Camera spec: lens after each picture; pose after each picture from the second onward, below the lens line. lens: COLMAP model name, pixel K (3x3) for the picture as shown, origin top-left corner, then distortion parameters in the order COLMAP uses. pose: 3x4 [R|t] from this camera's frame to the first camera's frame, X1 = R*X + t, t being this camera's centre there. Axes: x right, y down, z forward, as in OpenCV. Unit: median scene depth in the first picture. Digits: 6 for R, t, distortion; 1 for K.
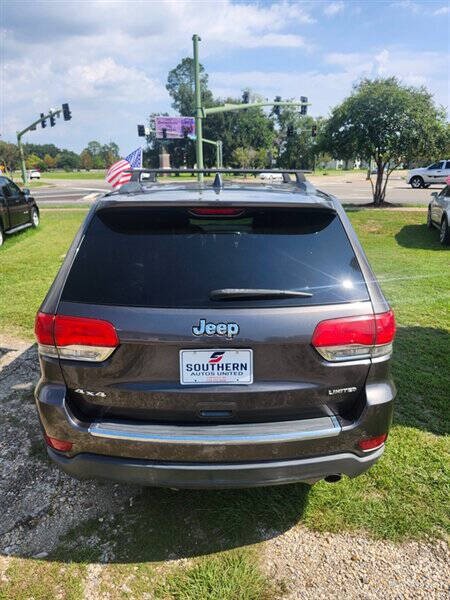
lens RADIAL K [[422.8, 0, 226.5], [0, 422.8, 294.1], [0, 0, 1]] dist [0.056472, -0.057449]
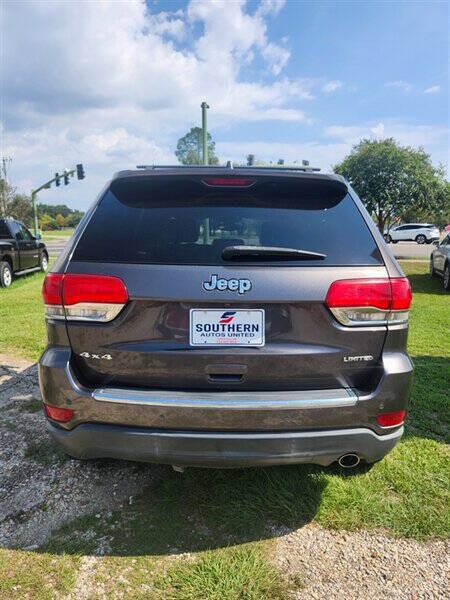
lens RADIAL K [[420.9, 0, 225.0], [0, 420.9, 300.0], [0, 0, 1]] dist [0.065006, -0.060012]
pose [[0.999834, 0.014101, -0.011509, -0.014677], [-0.015403, 0.992378, -0.122268, 0.179767], [0.009697, 0.122425, 0.992430, 0.028772]]
